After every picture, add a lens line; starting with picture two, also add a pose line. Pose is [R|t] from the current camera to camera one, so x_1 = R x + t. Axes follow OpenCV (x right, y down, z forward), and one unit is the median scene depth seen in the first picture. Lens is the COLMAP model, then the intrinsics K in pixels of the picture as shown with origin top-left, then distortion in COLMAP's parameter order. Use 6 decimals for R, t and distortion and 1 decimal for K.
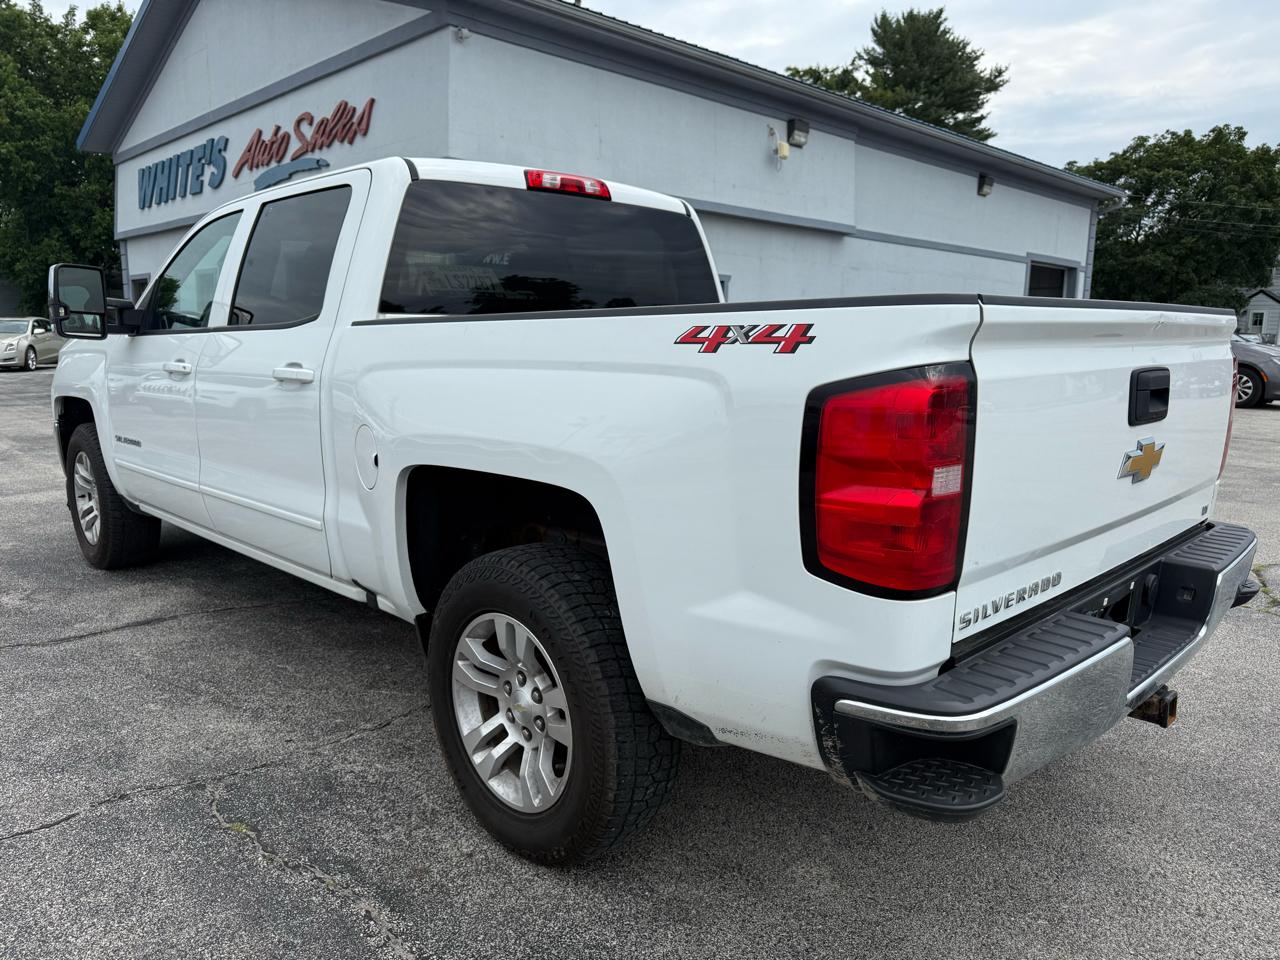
lens RADIAL K [[917.6, 0, 640.0], [0, 917.6, 480.0], [0, 0, 1]] dist [0.036433, -0.042201]
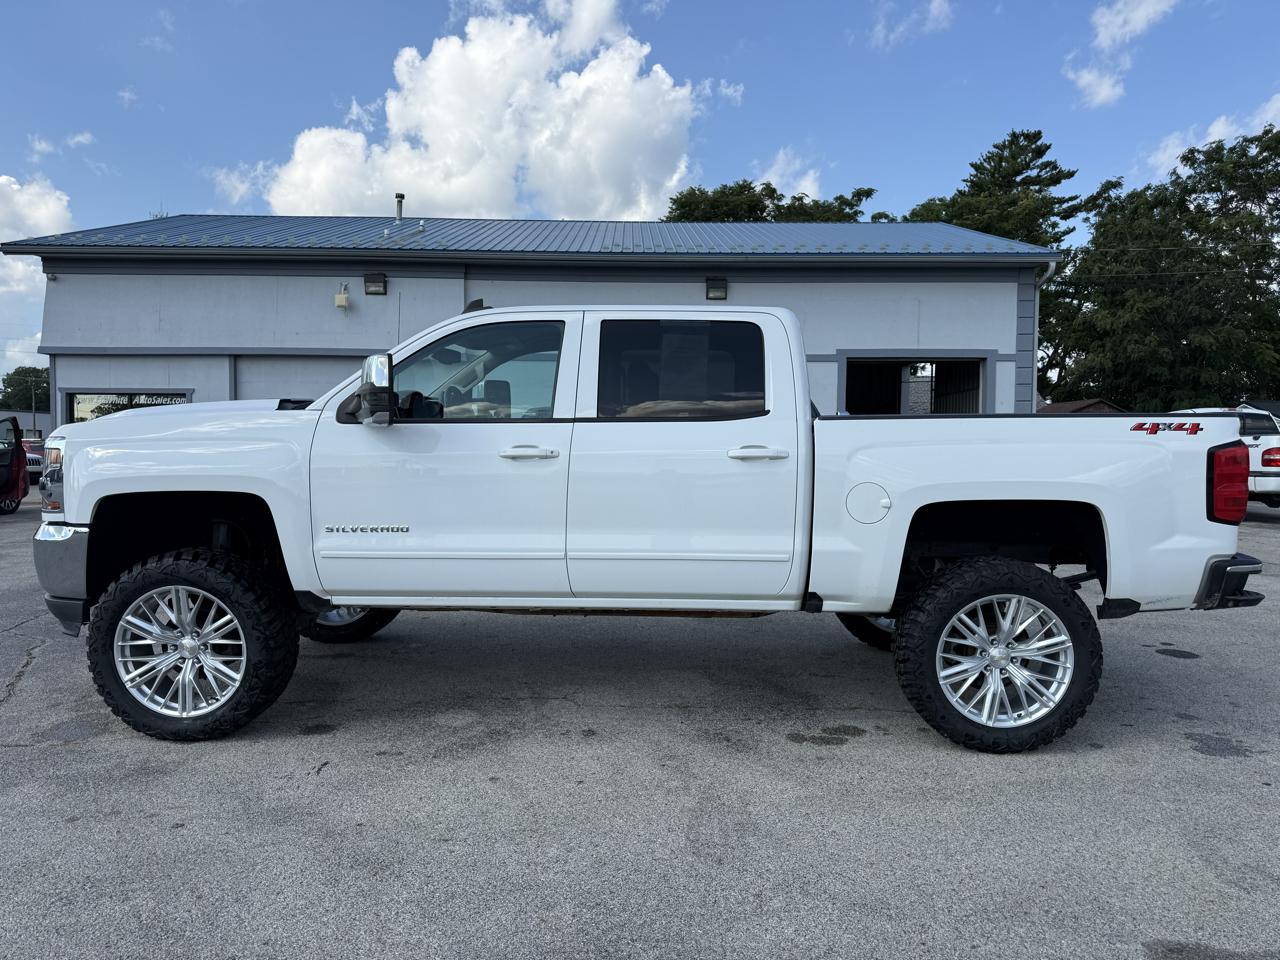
lens RADIAL K [[906.7, 0, 643.1], [0, 906.7, 472.4], [0, 0, 1]] dist [0.052169, -0.052950]
pose [[0.717524, -0.034111, 0.695698, -1.894355], [0.101695, 0.993228, -0.056187, -0.032810], [-0.689069, 0.111065, 0.716134, 0.175892]]
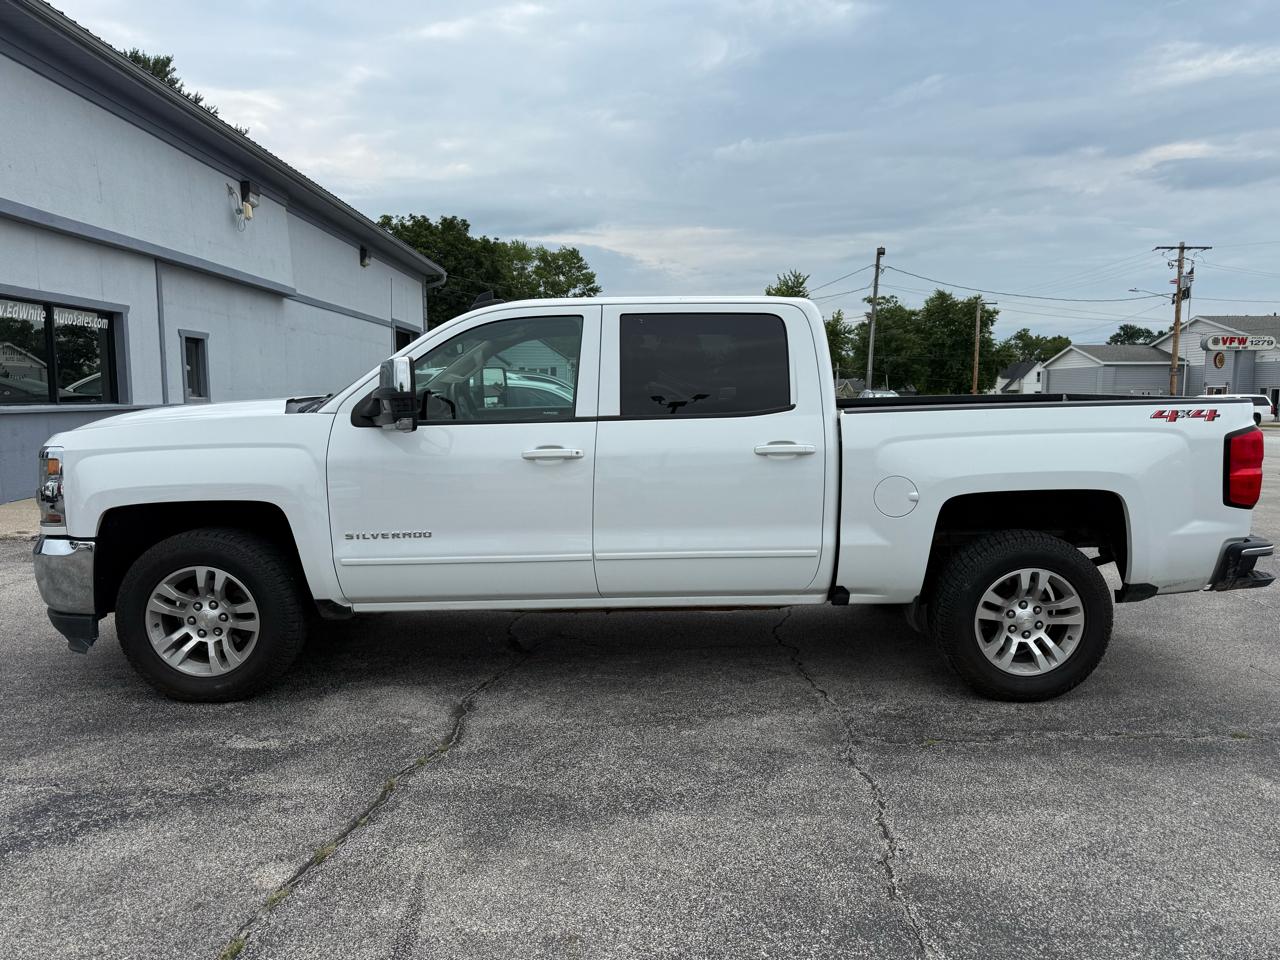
lens RADIAL K [[906.7, 0, 643.1], [0, 906.7, 472.4], [0, 0, 1]] dist [0.052169, -0.052950]
pose [[0.681156, -0.082278, 0.727500, -1.971331], [0.125900, 0.992027, -0.005685, -0.127561], [-0.721232, 0.095464, 0.686084, 0.283637]]
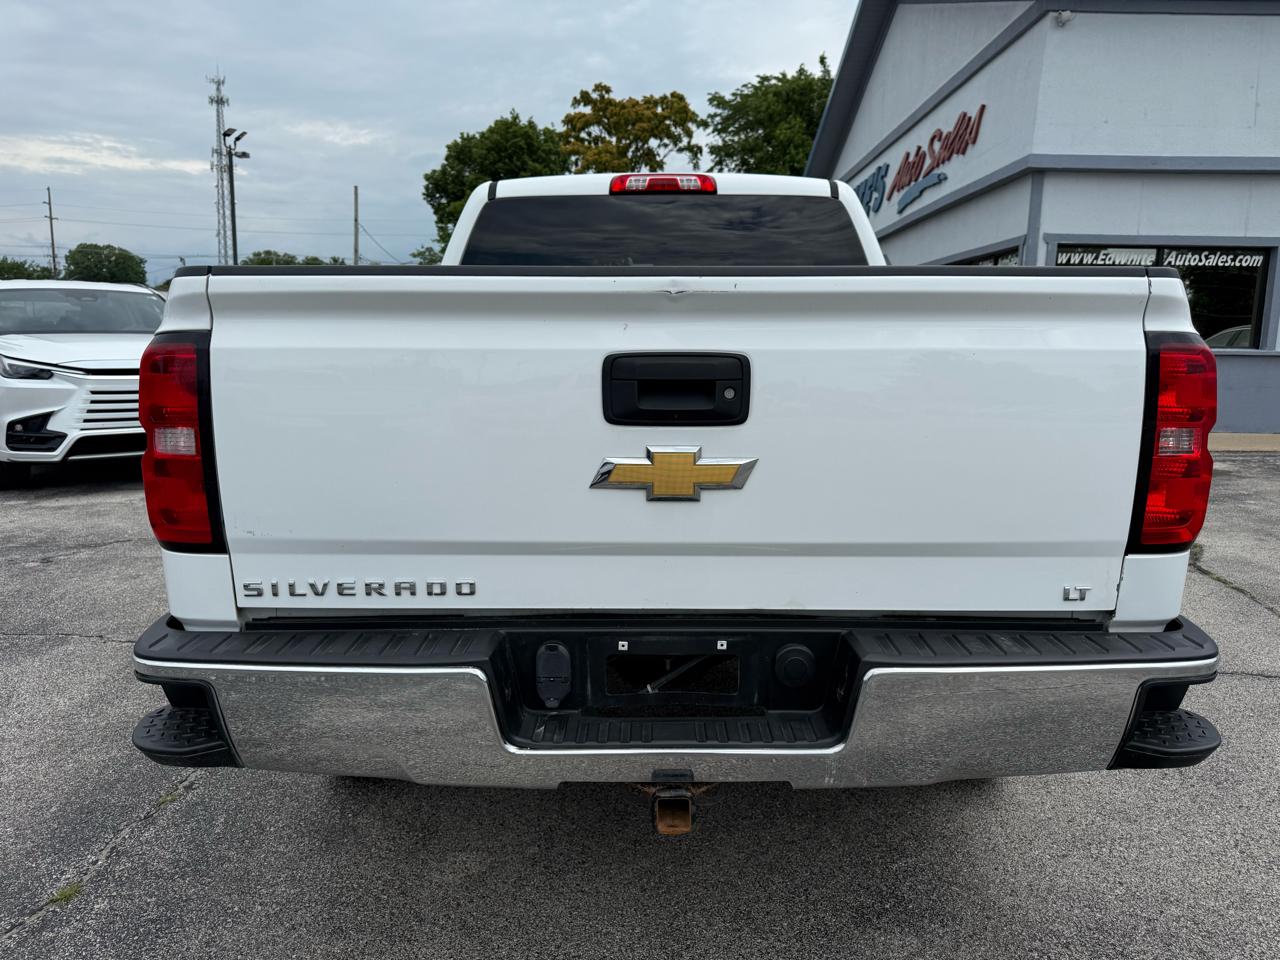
lens RADIAL K [[906.7, 0, 643.1], [0, 906.7, 472.4], [0, 0, 1]] dist [0.052169, -0.052950]
pose [[0.708306, 0.100379, -0.698732, 0.961951], [-0.116185, 0.992916, 0.024864, -0.035456], [0.696278, 0.063571, 0.714951, 0.409496]]
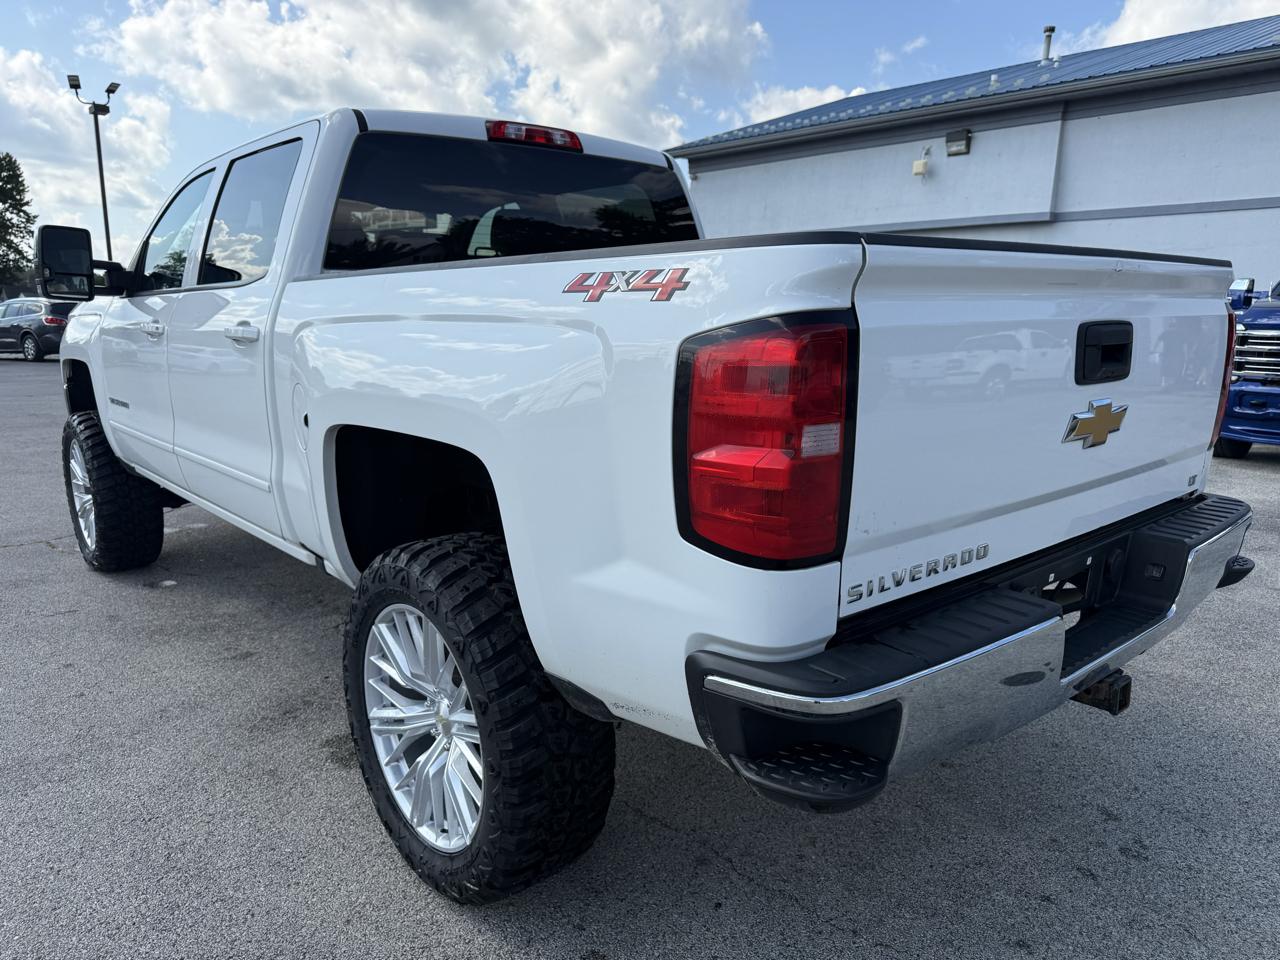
lens RADIAL K [[922.9, 0, 640.0], [0, 922.9, 480.0], [0, 0, 1]] dist [0.005905, -0.005075]
pose [[0.997796, 0.010719, -0.065484, 0.141416], [-0.008611, 0.999438, 0.032387, 0.008009], [0.065795, -0.031752, 0.997328, 0.051929]]
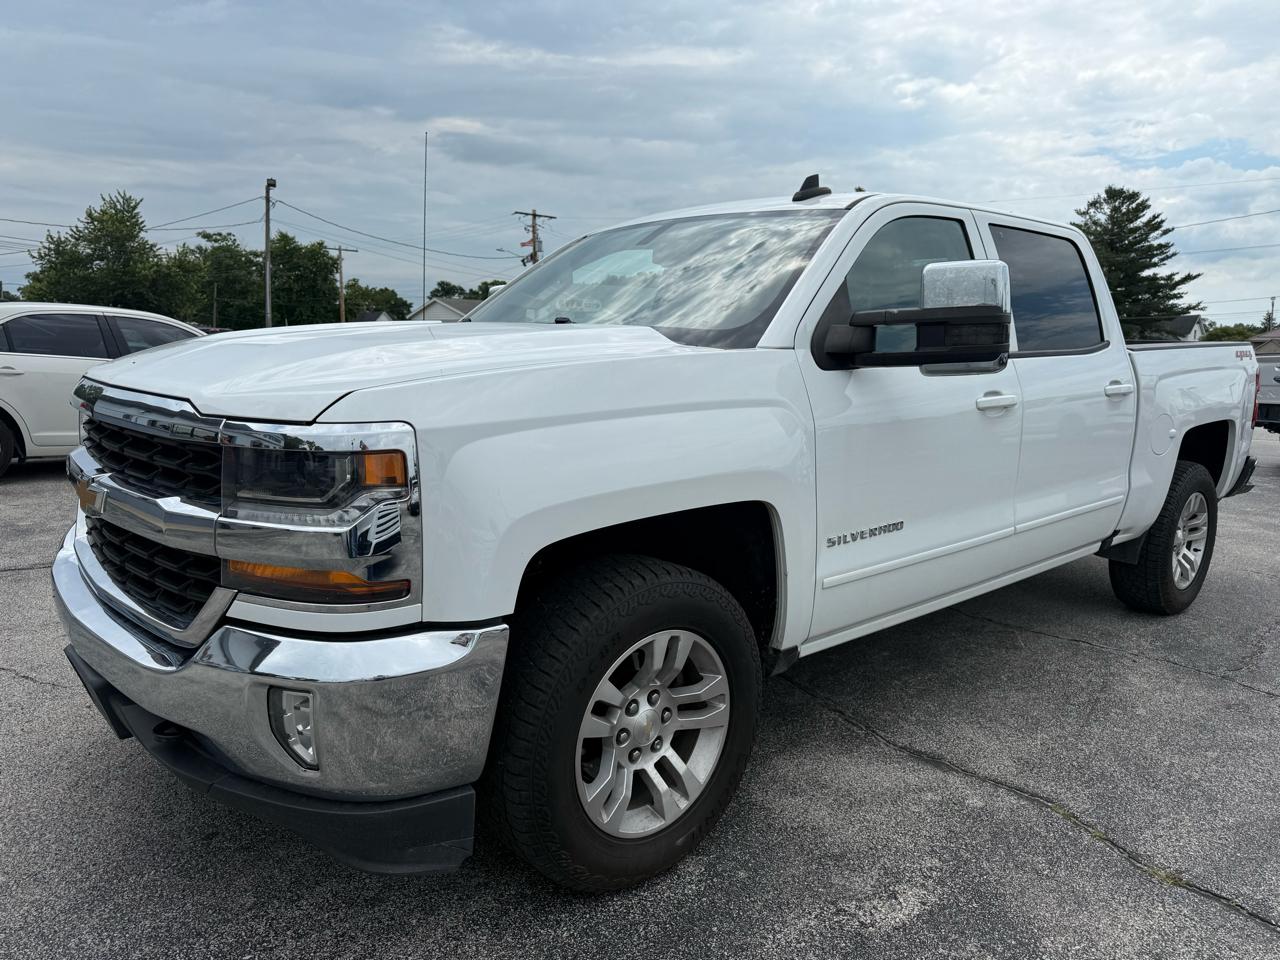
lens RADIAL K [[906.7, 0, 643.1], [0, 906.7, 472.4], [0, 0, 1]] dist [0.052169, -0.052950]
pose [[0.038933, -0.155774, 0.987025, -2.191176], [0.143551, 0.978400, 0.148750, -0.373214], [-0.988877, 0.135897, 0.060454, 2.081827]]
